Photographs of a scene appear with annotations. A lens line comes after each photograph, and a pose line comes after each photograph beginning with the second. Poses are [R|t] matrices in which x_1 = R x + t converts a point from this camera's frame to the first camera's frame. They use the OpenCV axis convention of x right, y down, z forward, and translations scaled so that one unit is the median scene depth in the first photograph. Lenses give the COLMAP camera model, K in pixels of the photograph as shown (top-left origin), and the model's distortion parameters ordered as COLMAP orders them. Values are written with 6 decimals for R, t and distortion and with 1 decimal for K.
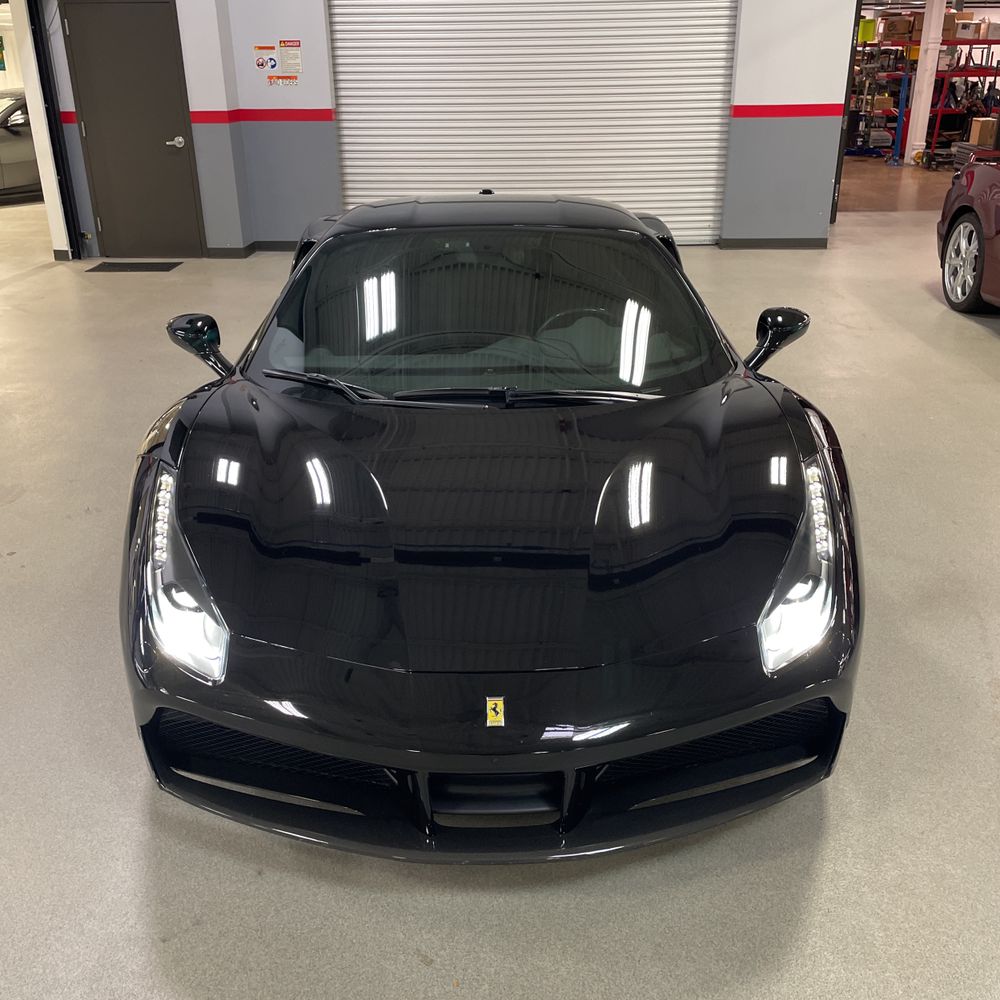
lens RADIAL K [[1033.5, 0, 503.4], [0, 1033.5, 501.9], [0, 0, 1]] dist [0.029156, 0.000000]
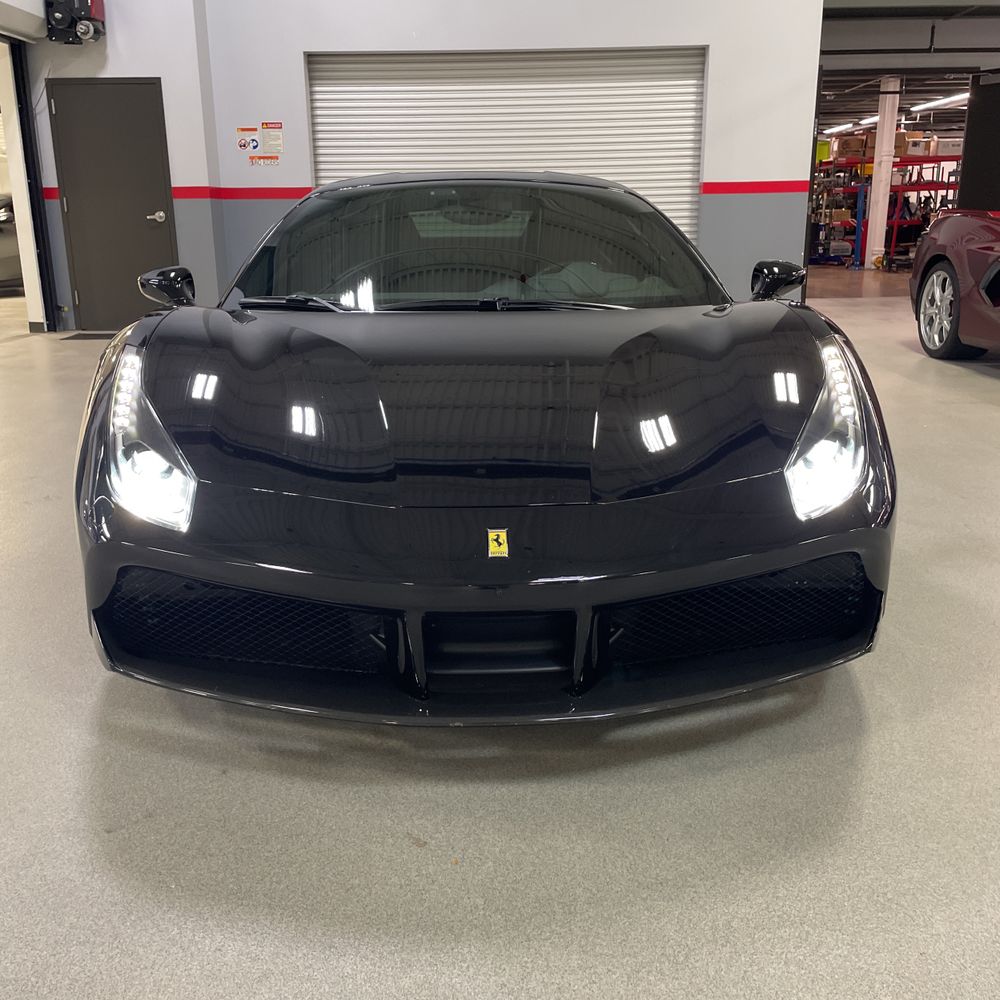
lens RADIAL K [[1033.5, 0, 497.2], [0, 1033.5, 498.6], [0, 0, 1]] dist [0.029156, 0.000000]
pose [[0.999766, -0.006311, 0.020711, -0.021890], [0.009007, 0.991105, -0.132779, 0.234232], [-0.019689, 0.132935, 0.990929, 0.101413]]
